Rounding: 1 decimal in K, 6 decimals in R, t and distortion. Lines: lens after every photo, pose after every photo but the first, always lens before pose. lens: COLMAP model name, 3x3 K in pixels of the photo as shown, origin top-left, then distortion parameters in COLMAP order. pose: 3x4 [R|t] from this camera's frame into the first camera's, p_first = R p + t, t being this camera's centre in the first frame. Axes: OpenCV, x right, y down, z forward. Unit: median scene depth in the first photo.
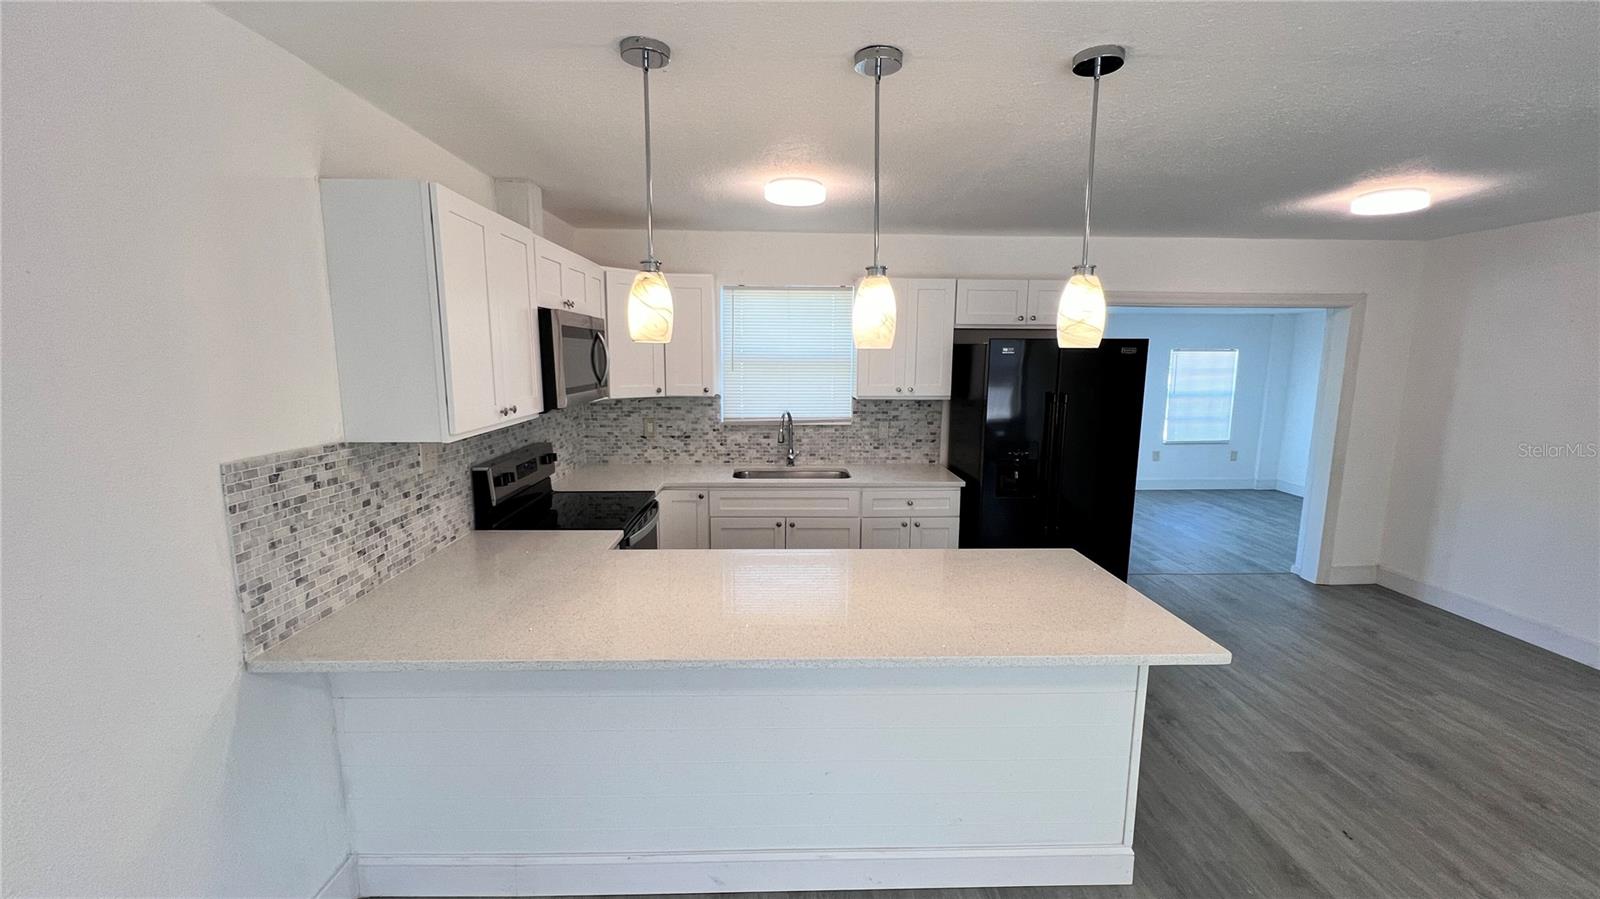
lens RADIAL K [[640.3, 0, 797.0], [0, 640.3, 447.7], [0, 0, 1]] dist [-0.000758, 0.000394]
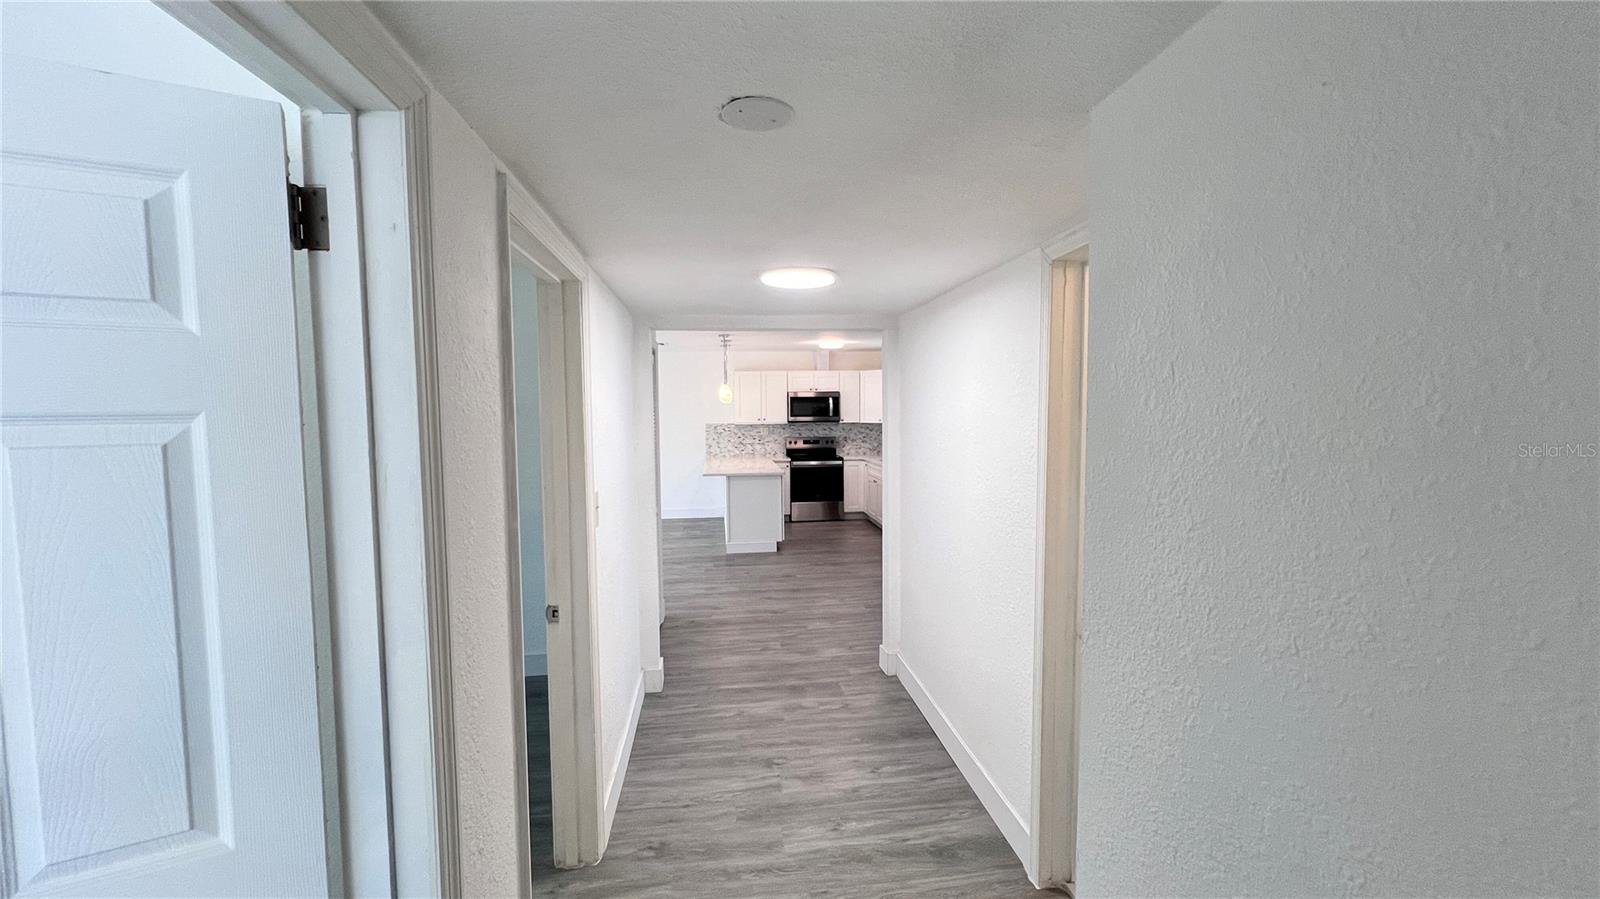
lens RADIAL K [[640.3, 0, 798.2], [0, 640.3, 451.7], [0, 0, 1]] dist [-0.000758, 0.000394]
pose [[0.089634, 0.057769, -0.994298, 2.122039], [-0.136215, 0.989647, 0.045219, -0.042059], [0.986616, 0.131385, 0.096575, 0.519662]]
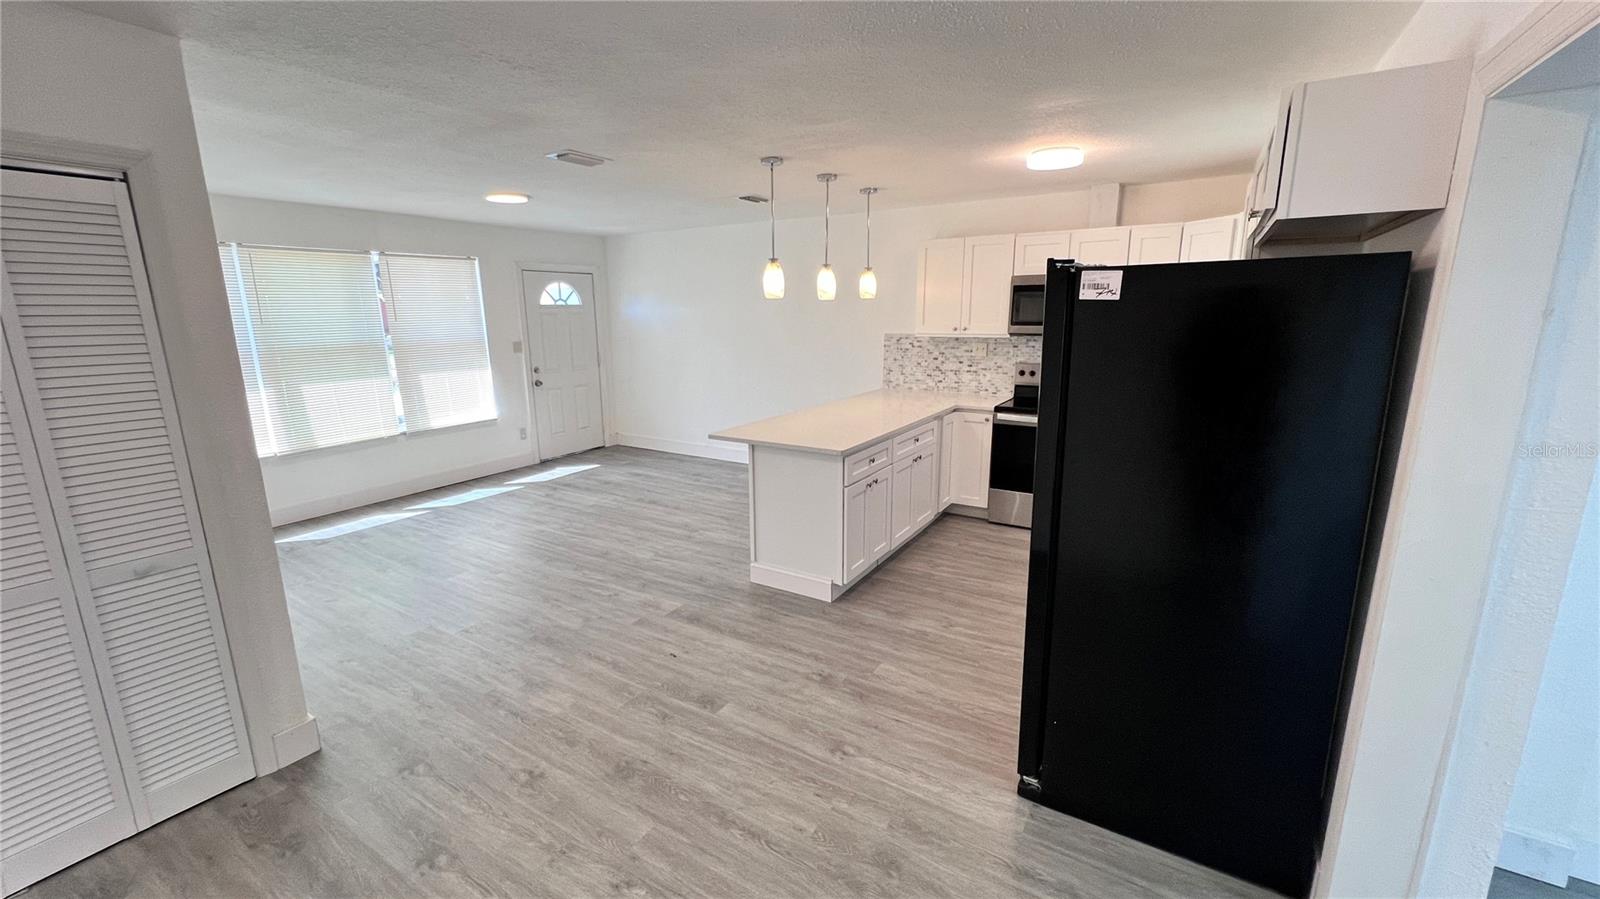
lens RADIAL K [[640.3, 0, 793.6], [0, 640.3, 445.4], [0, 0, 1]] dist [-0.000758, 0.000394]
pose [[-0.563769, 0.171748, -0.807878, 1.023220], [-0.115373, 0.952175, 0.282936, -0.139163], [0.817835, 0.252717, -0.516991, 1.059032]]
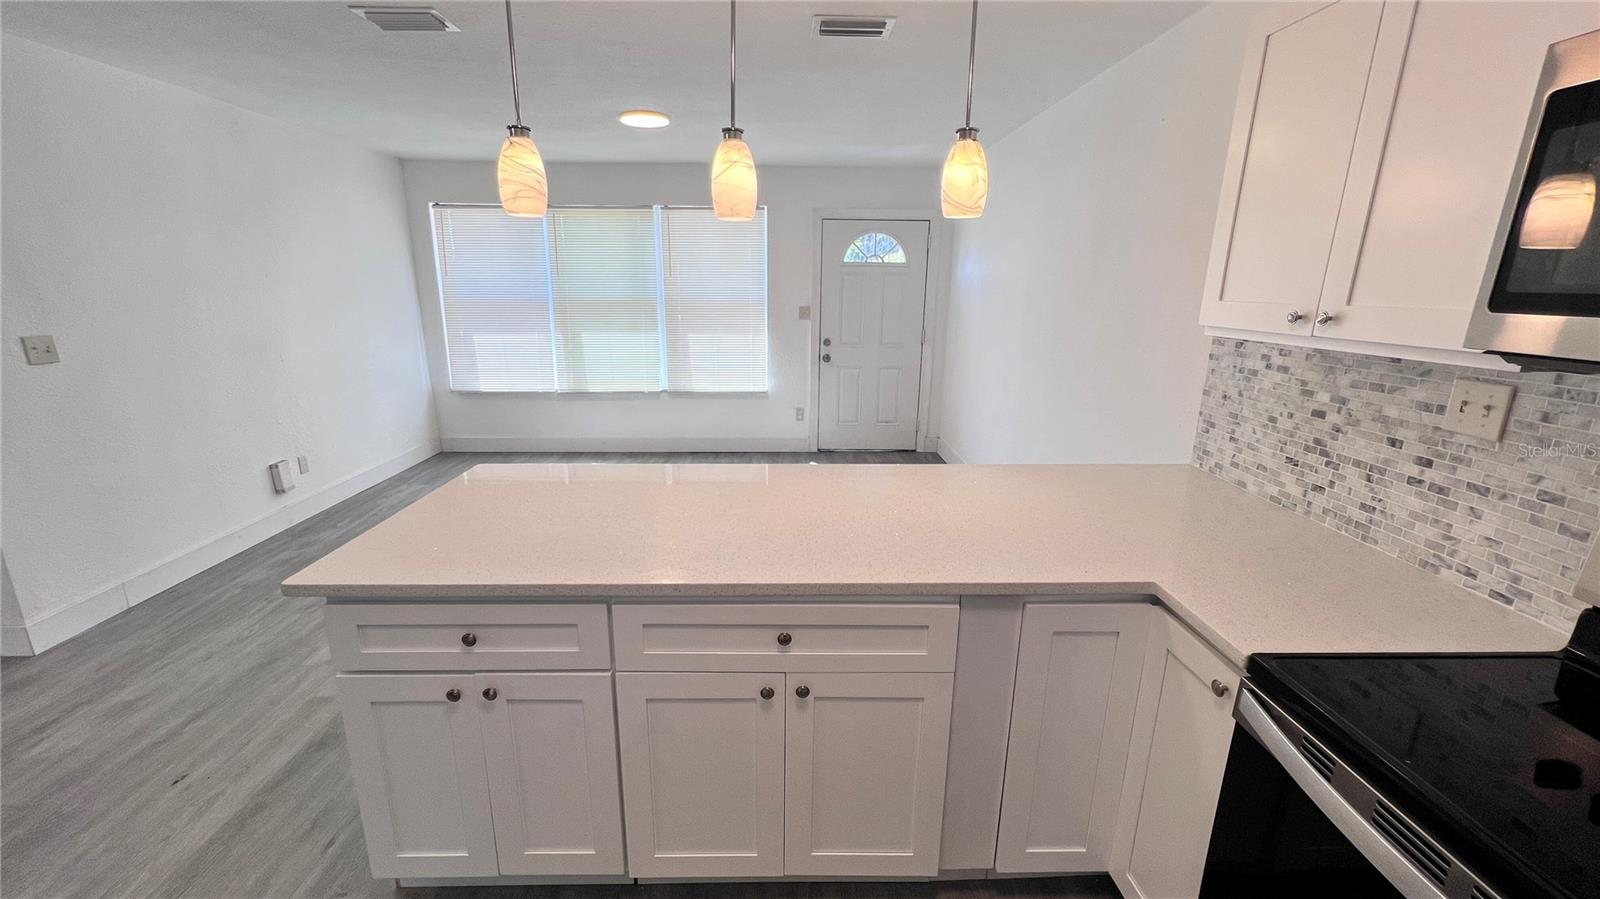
lens RADIAL K [[640.3, 0, 795.4], [0, 640.3, 447.6], [0, 0, 1]] dist [-0.000758, 0.000394]
pose [[-0.999775, -0.018850, 0.009749, 0.005873], [-0.013562, 0.920851, 0.389678, -0.101713], [-0.016323, 0.389458, -0.920899, 0.952472]]
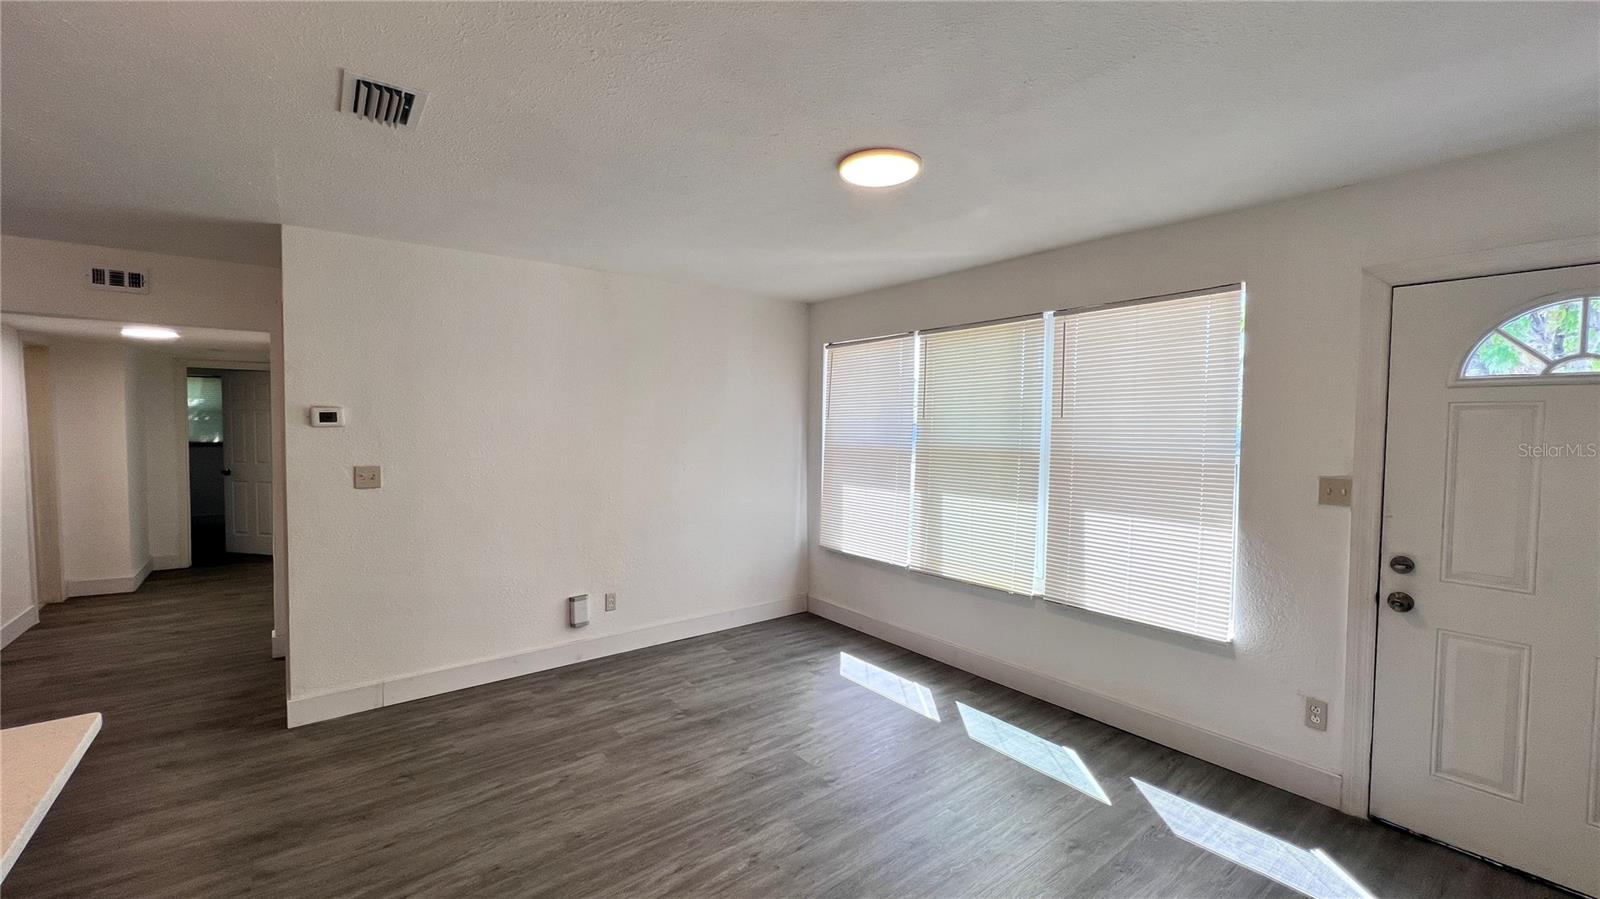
lens RADIAL K [[640.3, 0, 794.5], [0, 640.3, 445.9], [0, 0, 1]] dist [-0.000758, 0.000394]
pose [[-0.583947, -0.039959, 0.810808, -0.201907], [0.107881, 0.986109, 0.126294, -0.006339], [-0.804592, 0.161220, -0.571524, 0.307384]]
